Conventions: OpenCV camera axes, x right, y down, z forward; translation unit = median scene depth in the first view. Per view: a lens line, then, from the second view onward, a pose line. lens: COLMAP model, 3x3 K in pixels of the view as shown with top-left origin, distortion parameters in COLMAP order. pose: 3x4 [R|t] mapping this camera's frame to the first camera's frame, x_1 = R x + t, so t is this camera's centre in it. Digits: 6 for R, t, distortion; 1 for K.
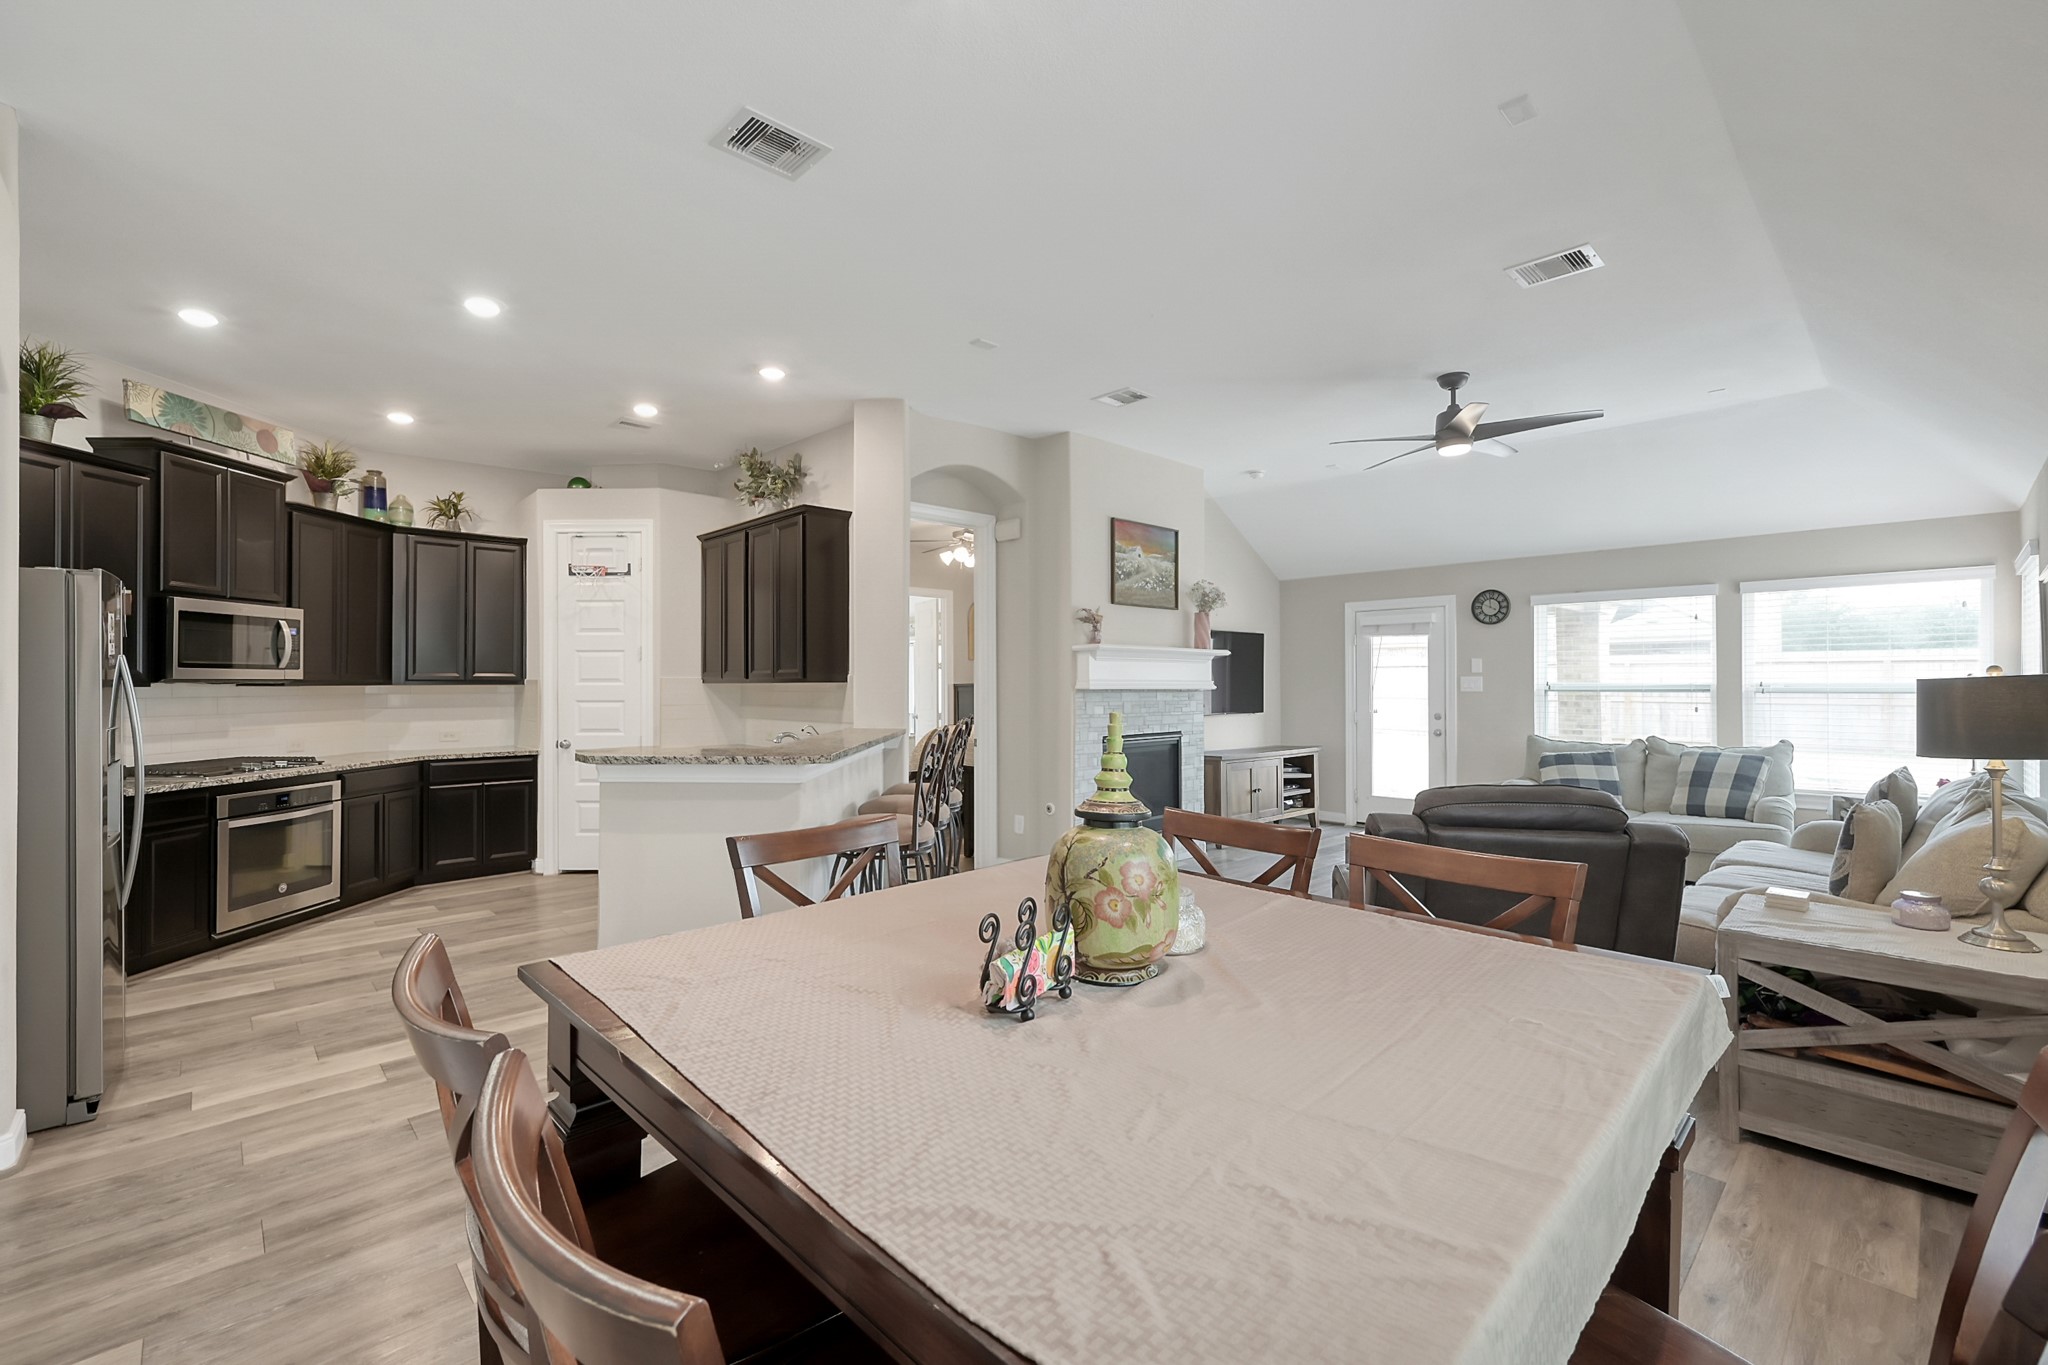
lens RADIAL K [[860.2, 0, 1018.5], [0, 860.2, 678.8], [0, 0, 1]] dist [-0.002423, 0.001385]
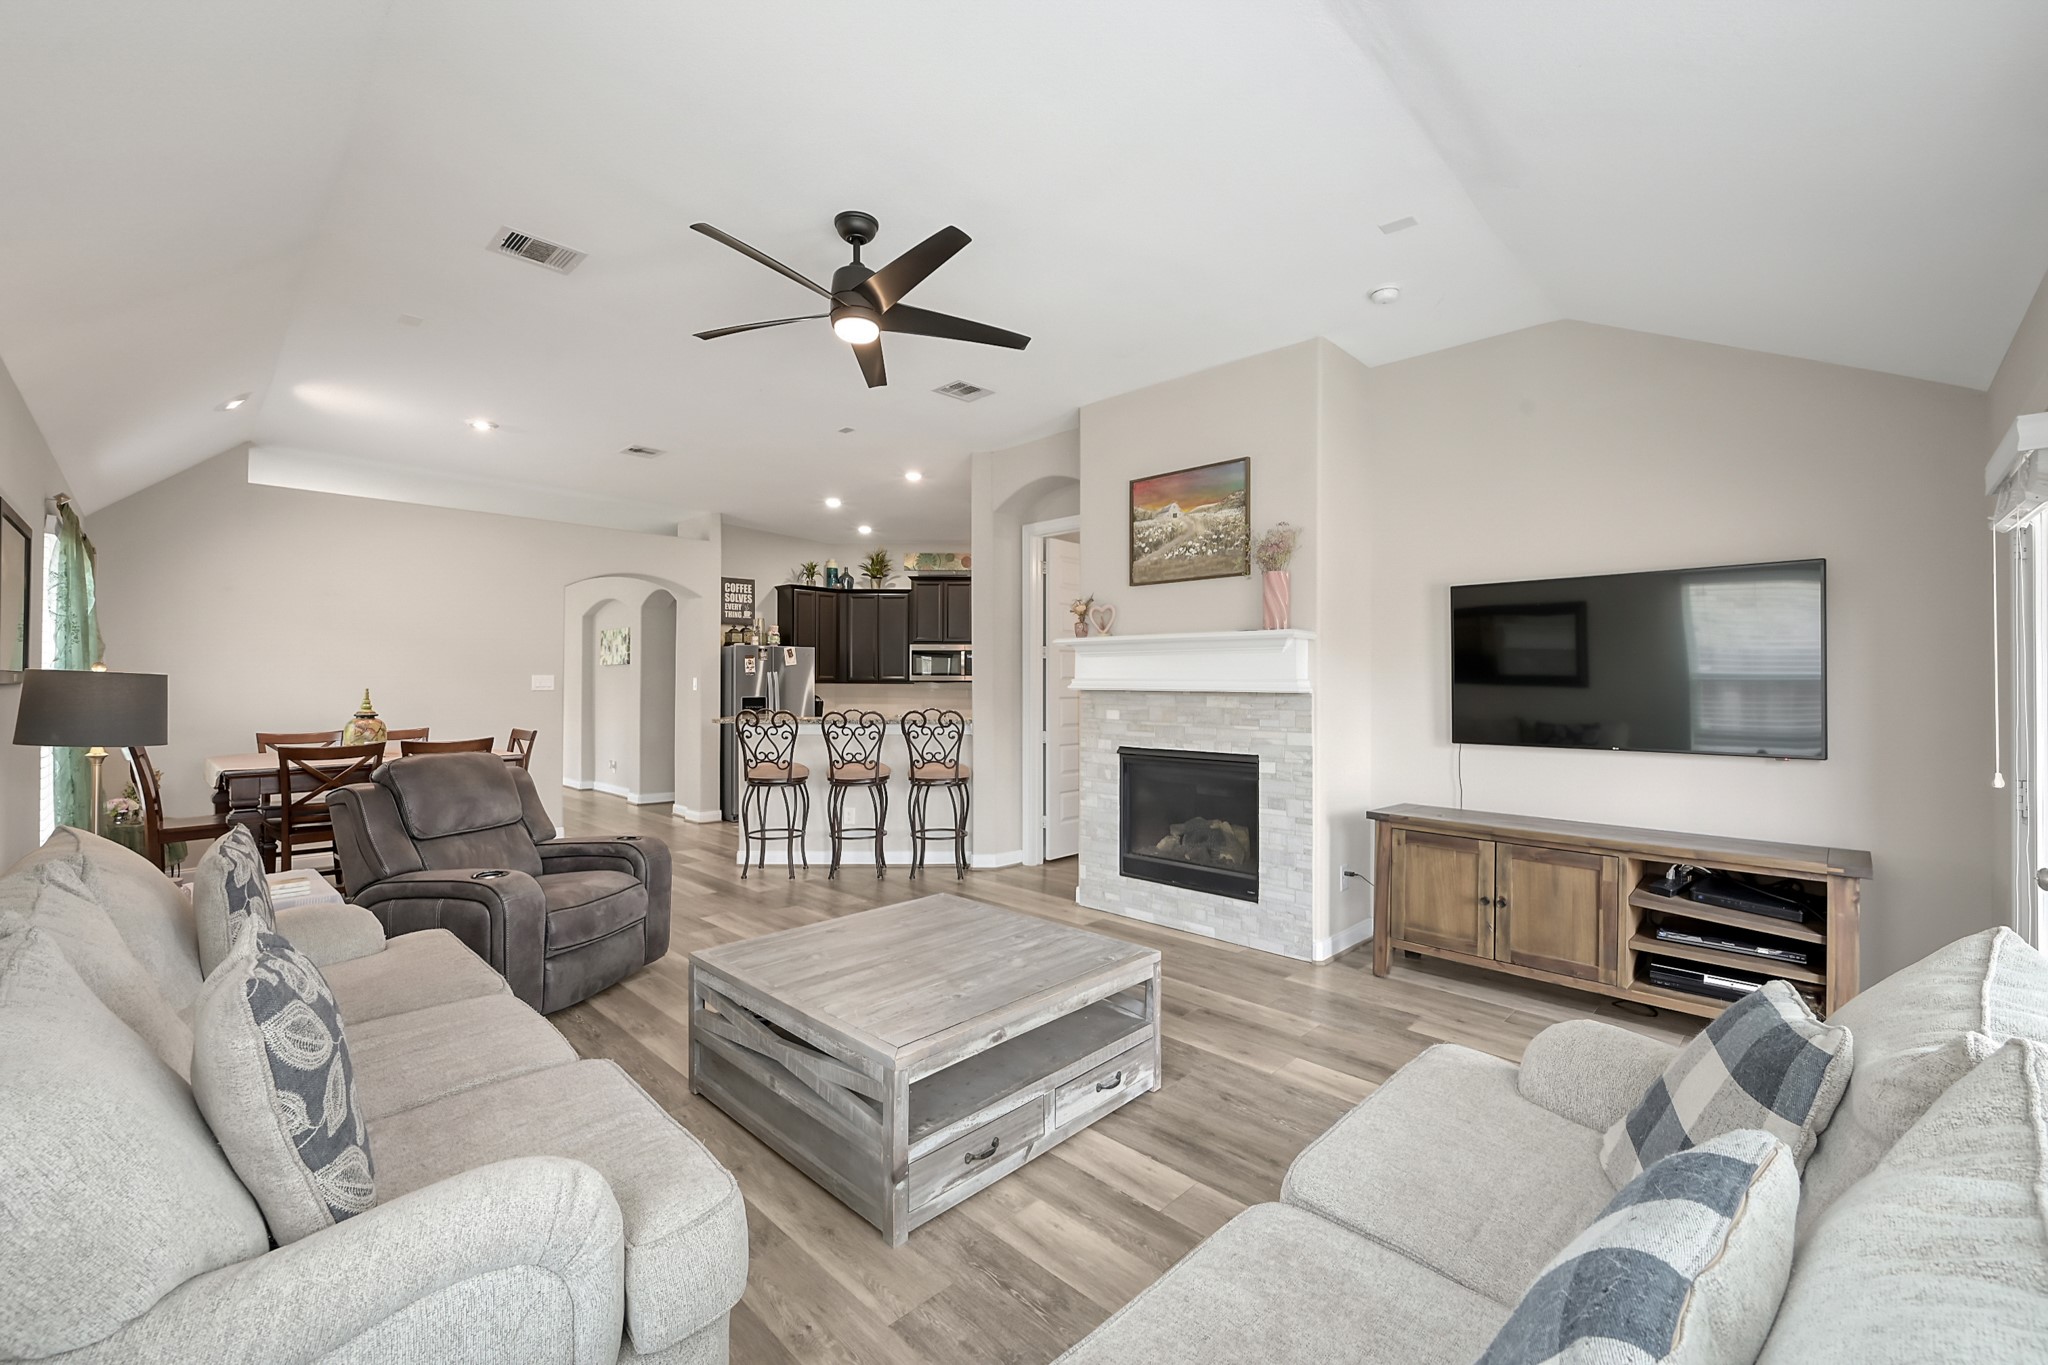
lens RADIAL K [[860.2, 0, 1028.7], [0, 860.2, 685.8], [0, 0, 1]] dist [-0.002423, 0.001385]
pose [[0.036858, 0.002545, -0.999317, 0.983497], [0.000058, 0.999997, 0.002549, 0.005730], [0.999321, -0.000152, 0.036858, 0.927638]]
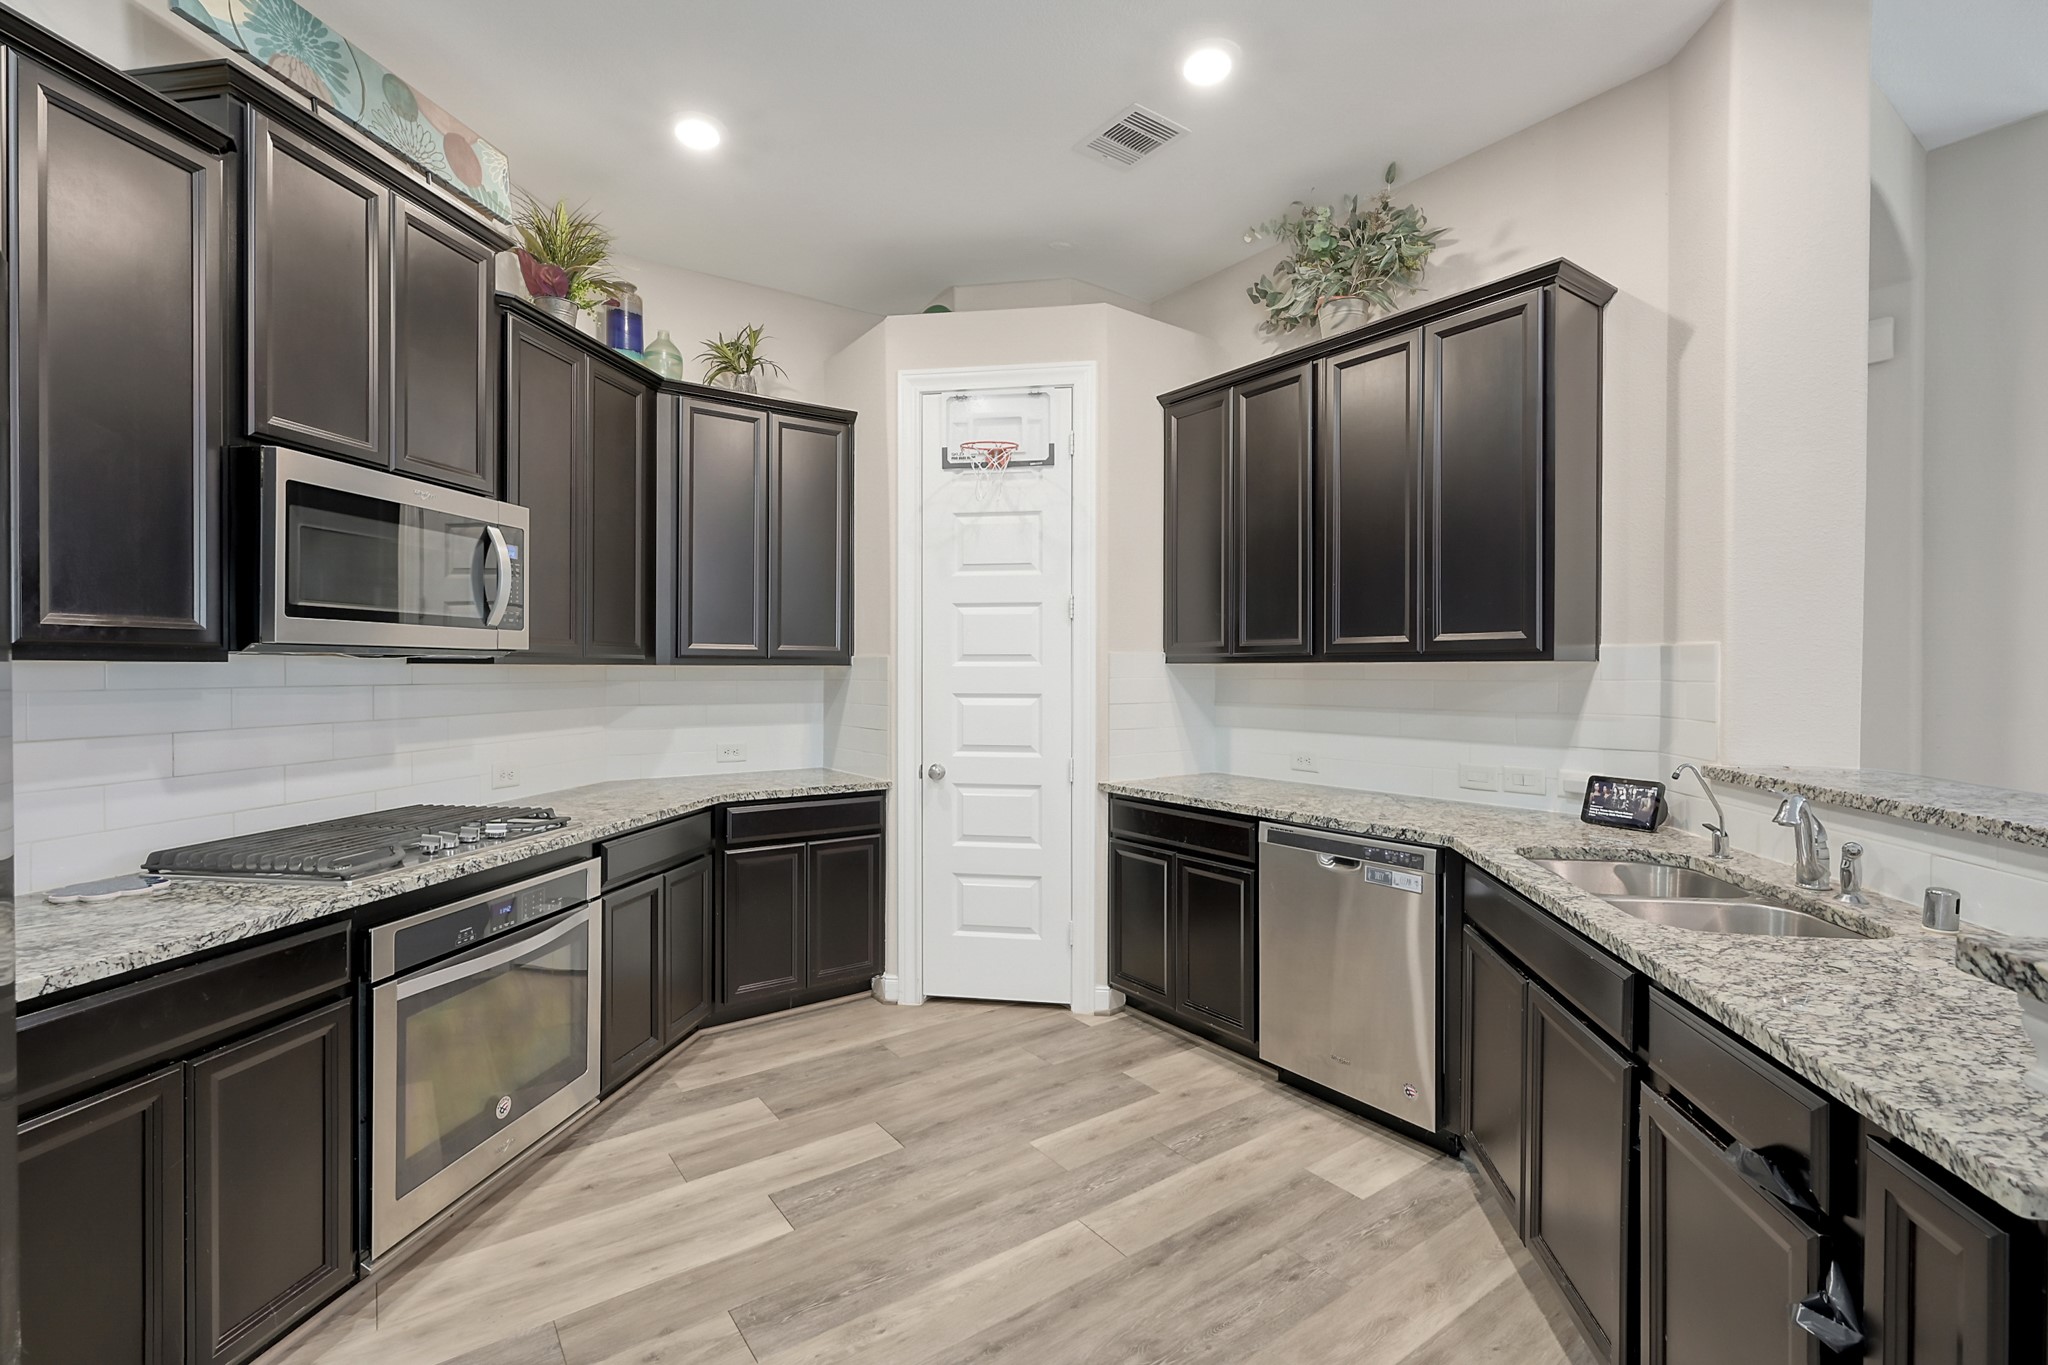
lens RADIAL K [[906.7, 0, 1028.1], [0, 906.7, 675.7], [0, 0, 1]] dist [-0.003828, 0.000805]
pose [[0.991543, 0.004166, -0.129712, -0.426613], [-0.002833, 0.999941, 0.010462, 0.007884], [0.129748, -0.010006, 0.991496, 0.462607]]
